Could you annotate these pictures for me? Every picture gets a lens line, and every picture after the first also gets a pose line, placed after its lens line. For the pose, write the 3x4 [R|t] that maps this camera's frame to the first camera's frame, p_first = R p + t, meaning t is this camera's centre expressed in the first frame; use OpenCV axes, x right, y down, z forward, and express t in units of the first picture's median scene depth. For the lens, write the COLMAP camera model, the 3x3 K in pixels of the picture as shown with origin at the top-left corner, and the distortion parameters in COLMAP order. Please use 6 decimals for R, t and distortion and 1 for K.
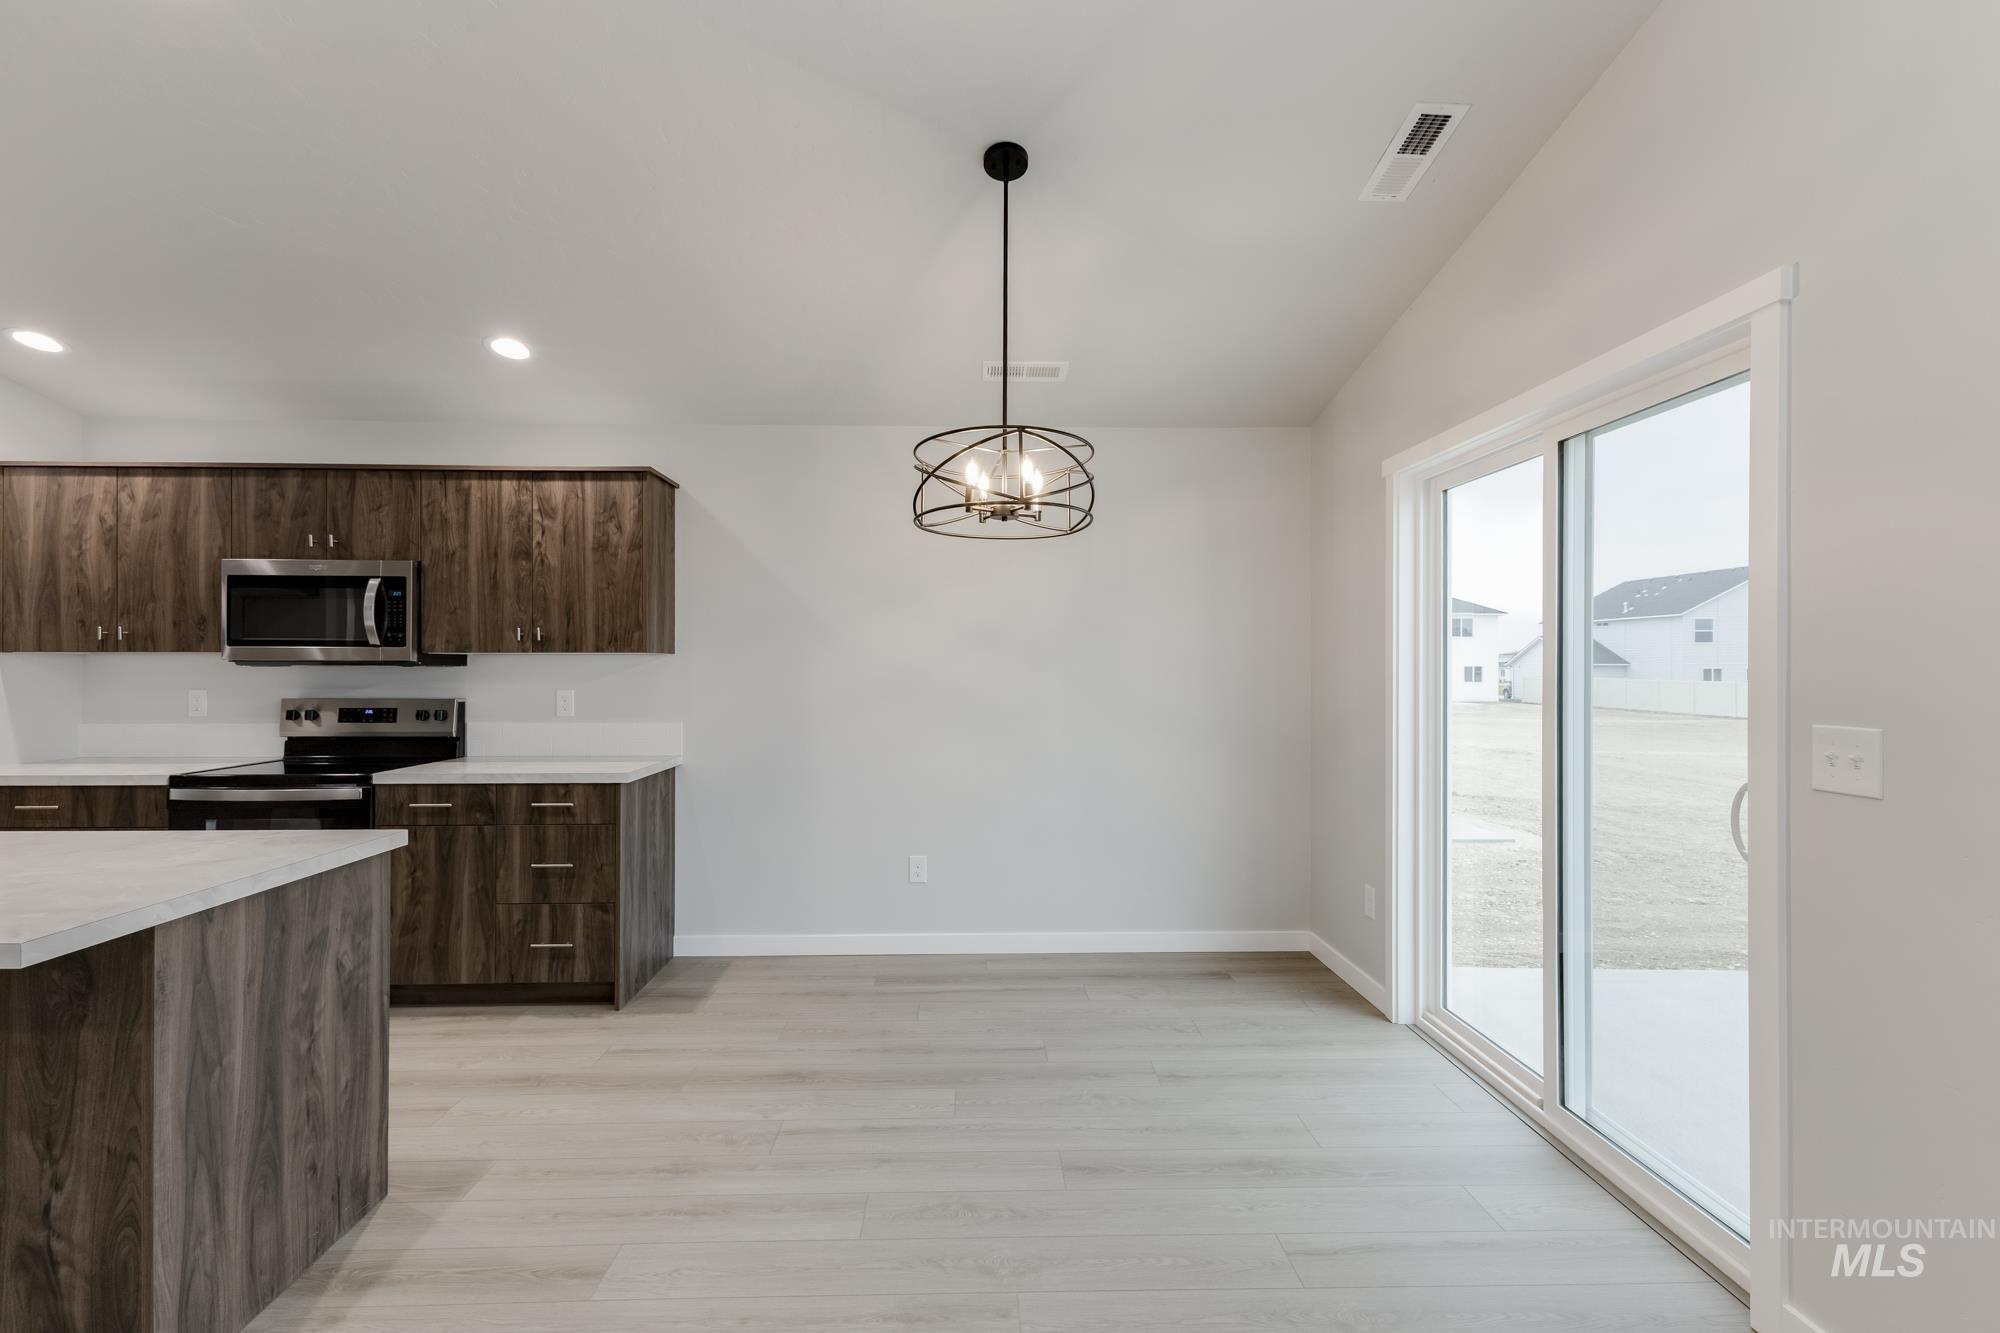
lens RADIAL K [[890.7, 0, 1012.7], [0, 890.7, 662.3], [0, 0, 1]] dist [0.014427, -0.004495]
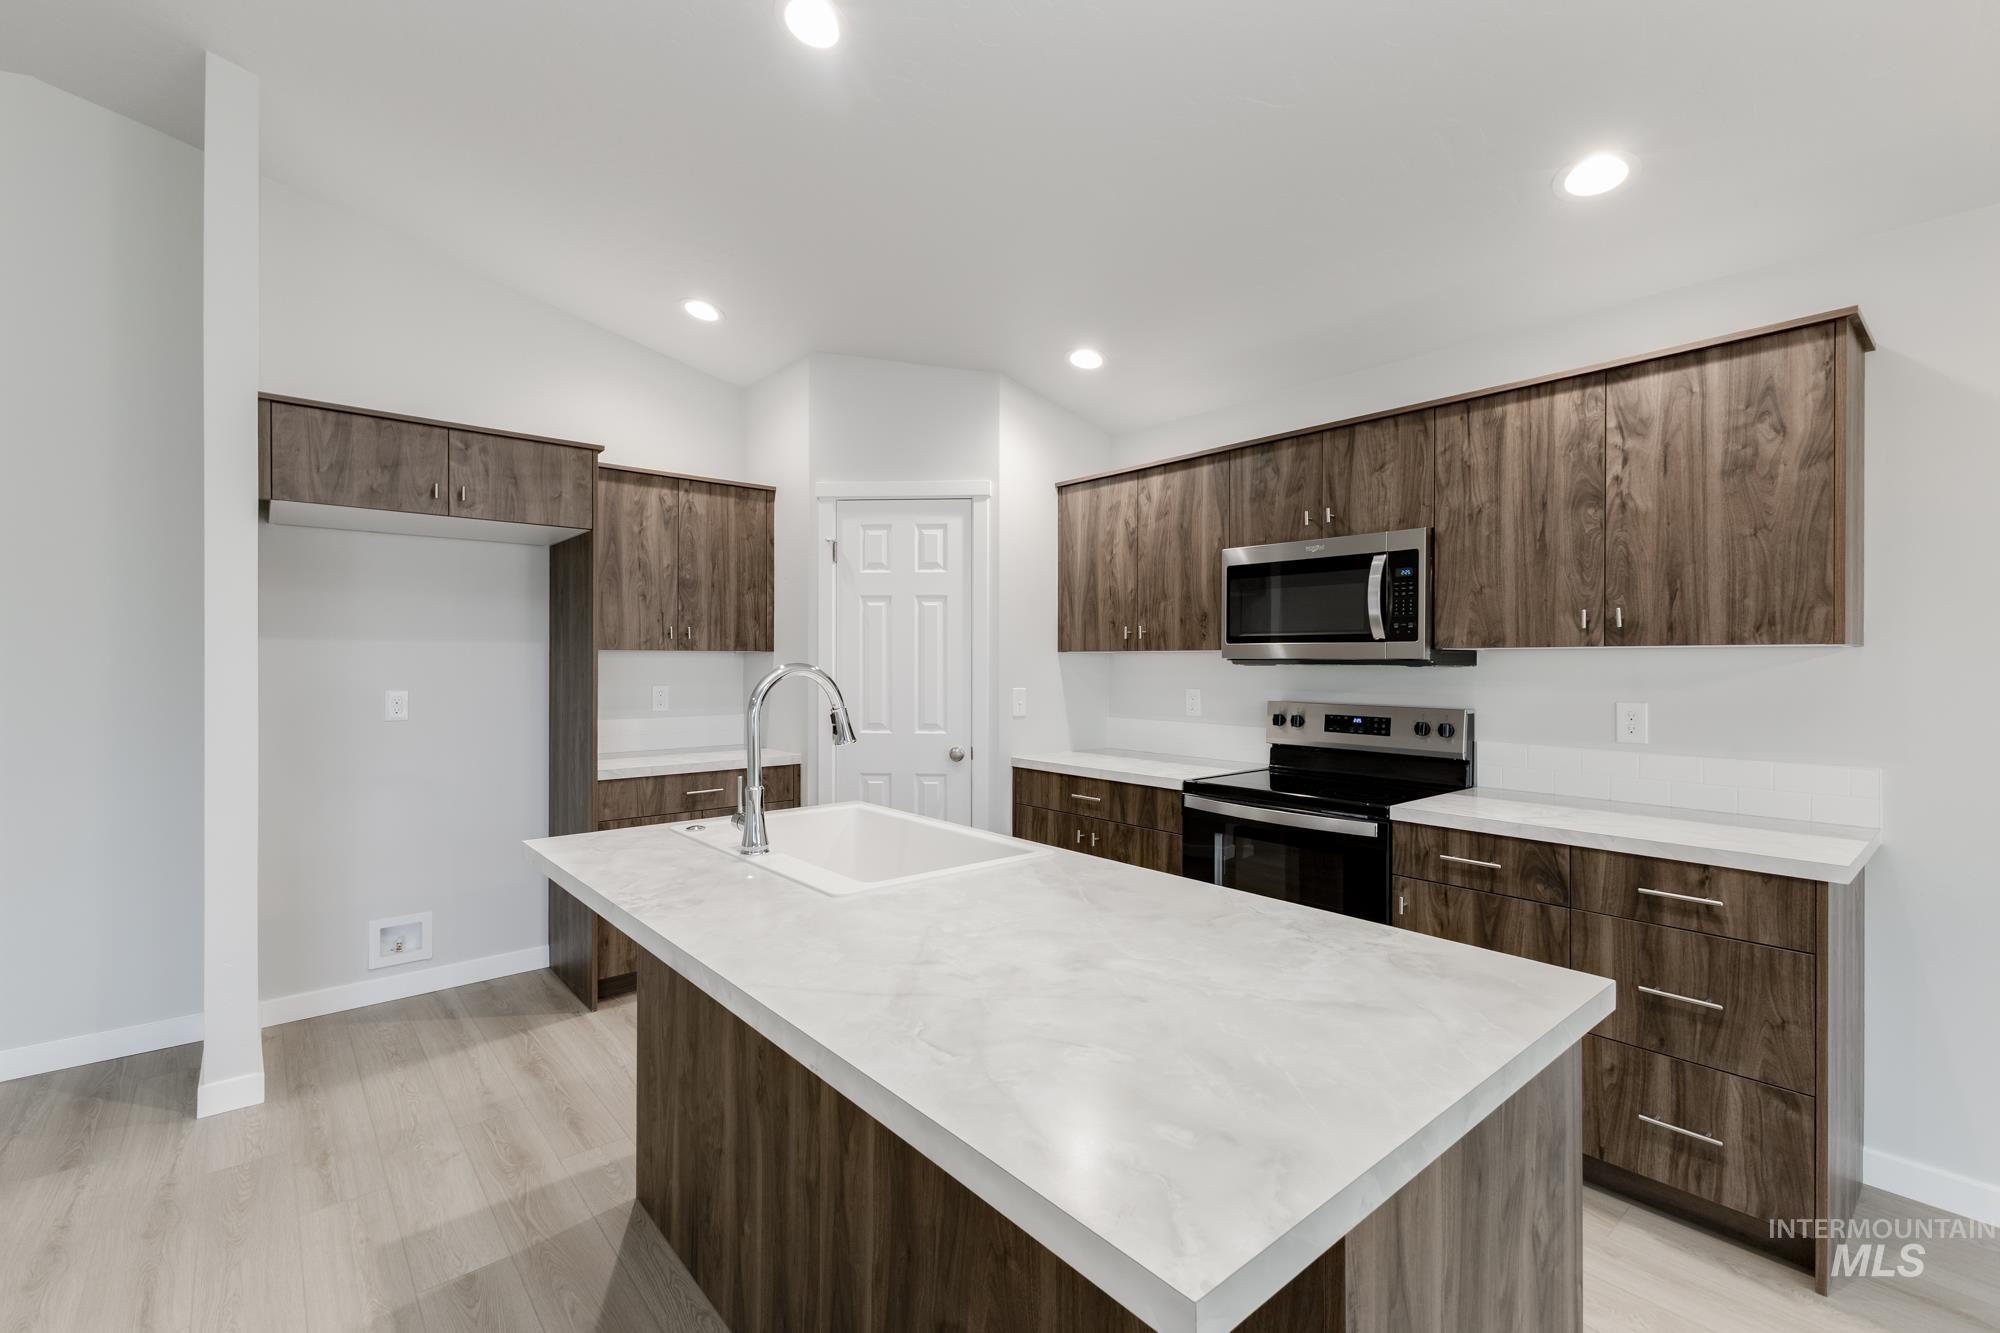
lens RADIAL K [[885.9, 0, 989.8], [0, 885.9, 662.9], [0, 0, 1]] dist [0.012163, 0.000060]
pose [[0.619207, 0.002304, -0.785225, -0.305574], [0.000398, 0.999995, 0.003248, -0.001085], [0.785228, -0.002324, 0.619202, 0.241106]]
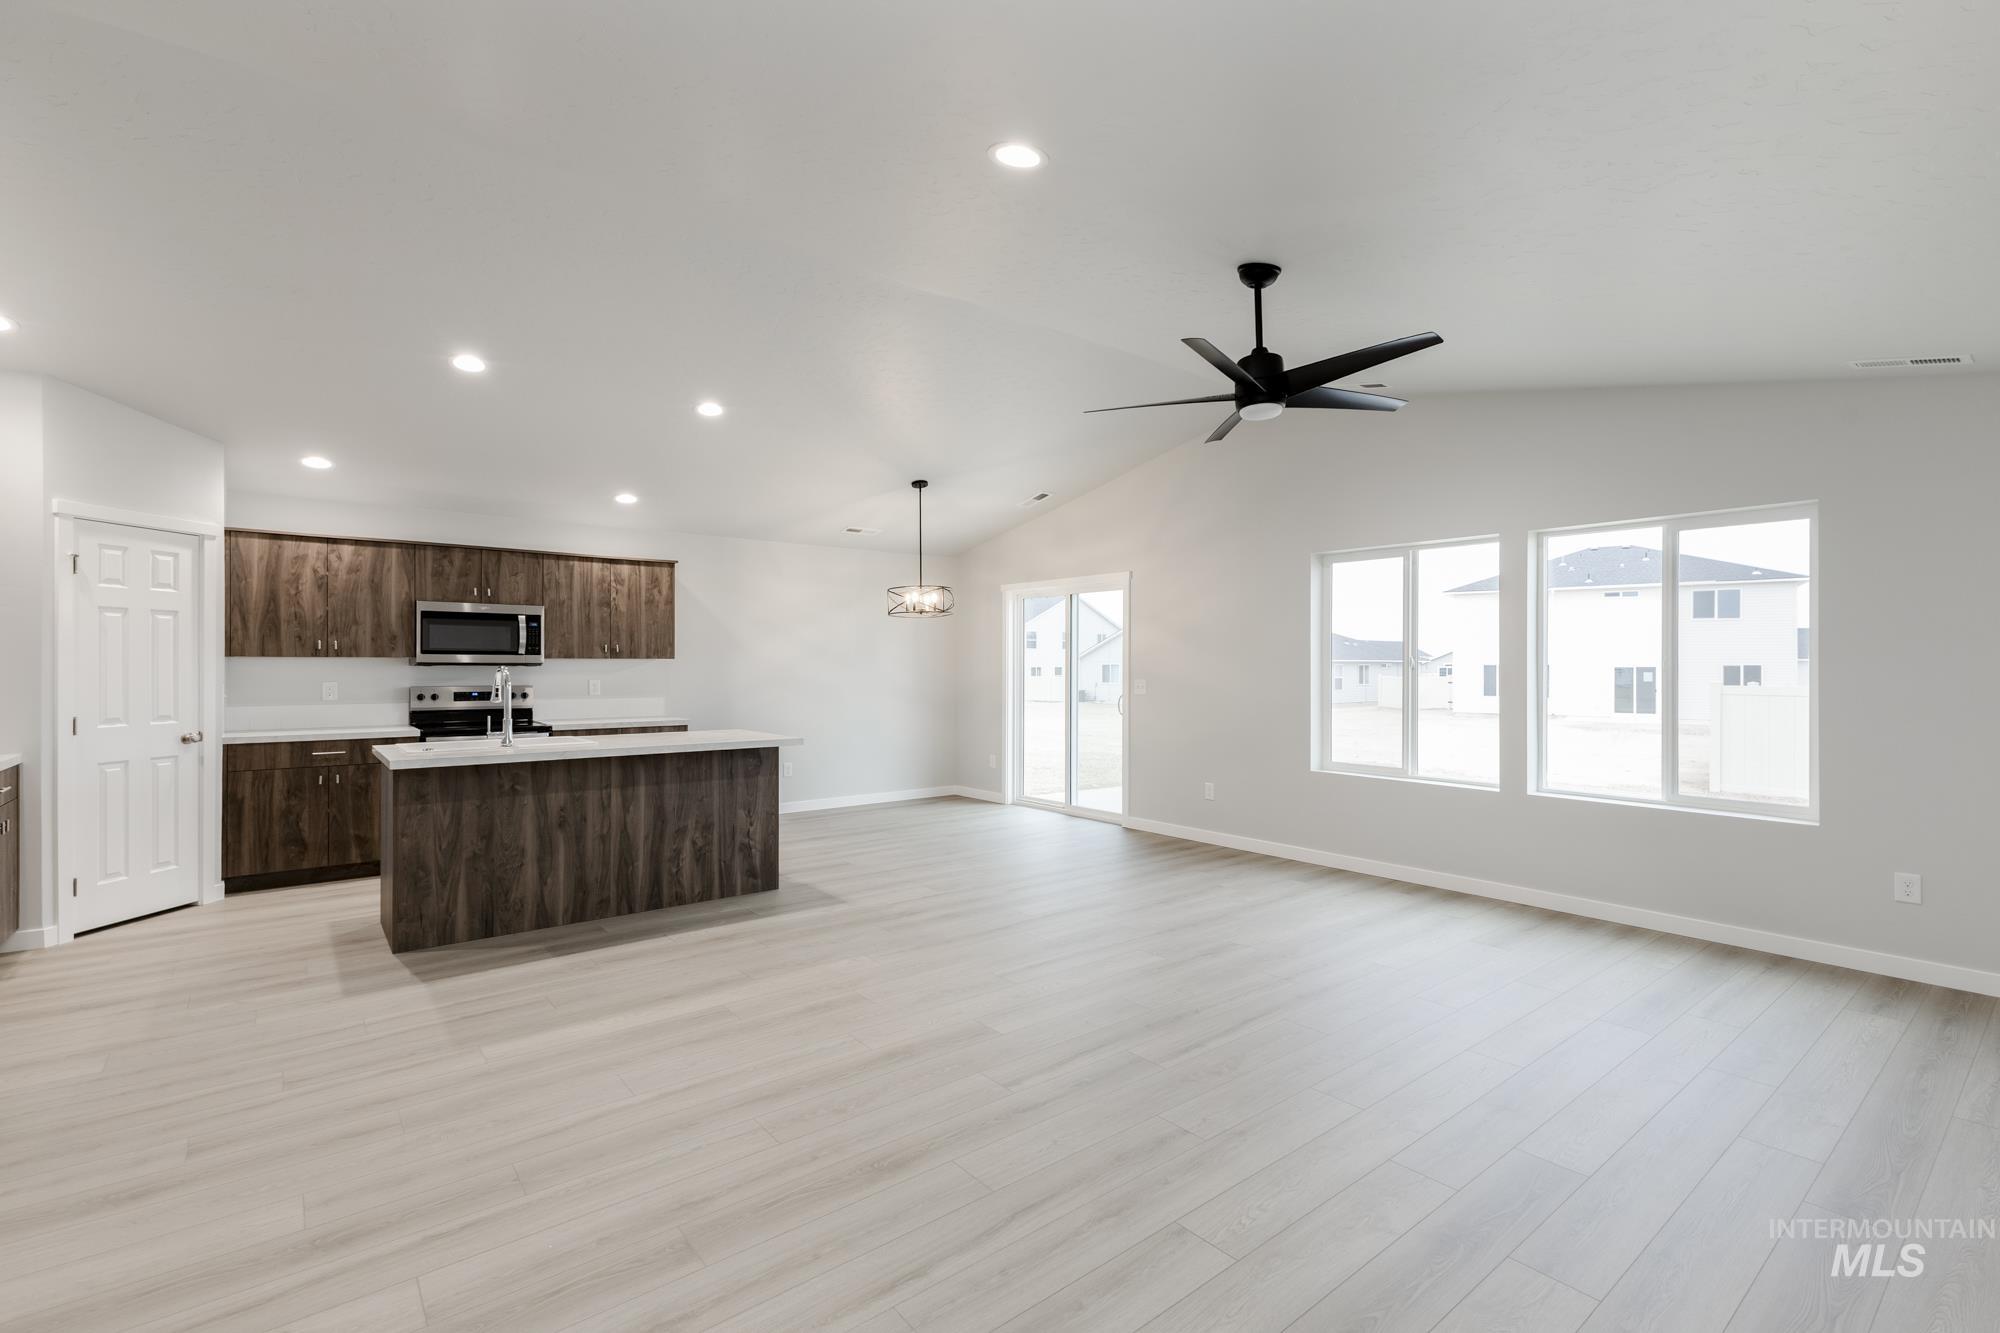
lens RADIAL K [[887.6, 0, 1023.2], [0, 887.6, 664.1], [0, 0, 1]] dist [0.022730, -0.005588]
pose [[0.789377, 0.000625, 0.613909, -0.996495], [-0.002795, 0.999993, 0.002576, -0.006715], [-0.613903, -0.003749, 0.789373, -0.952122]]
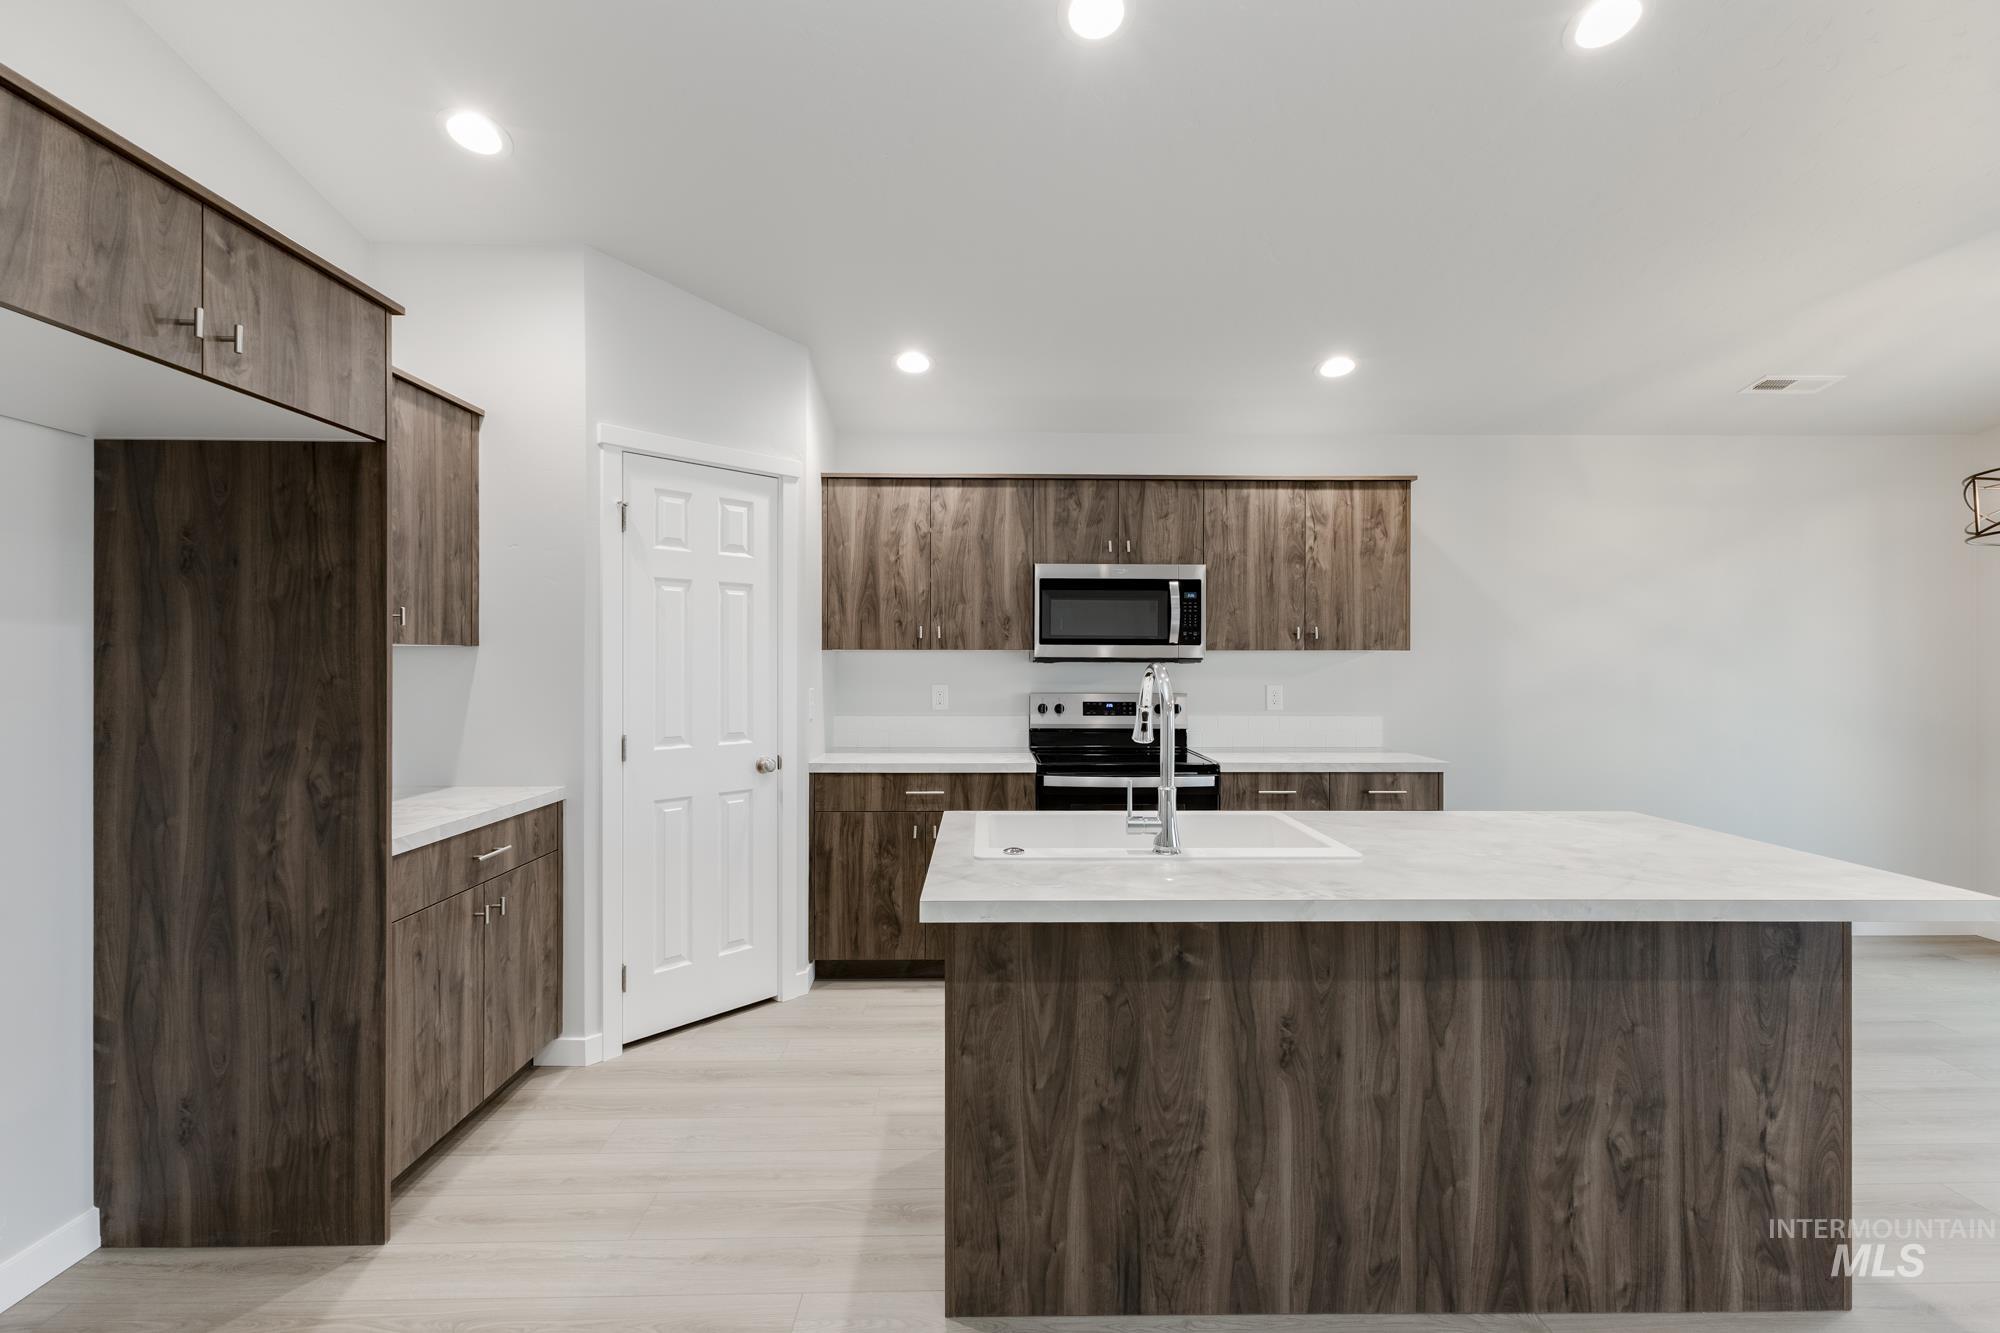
lens RADIAL K [[890.7, 0, 1012.7], [0, 890.7, 662.3], [0, 0, 1]] dist [0.014427, -0.004495]
pose [[0.999985, 0.000509, -0.005382, -0.889107], [-0.000481, 0.999986, 0.005300, -0.002193], [0.005385, -0.005298, 0.999971, -0.068295]]
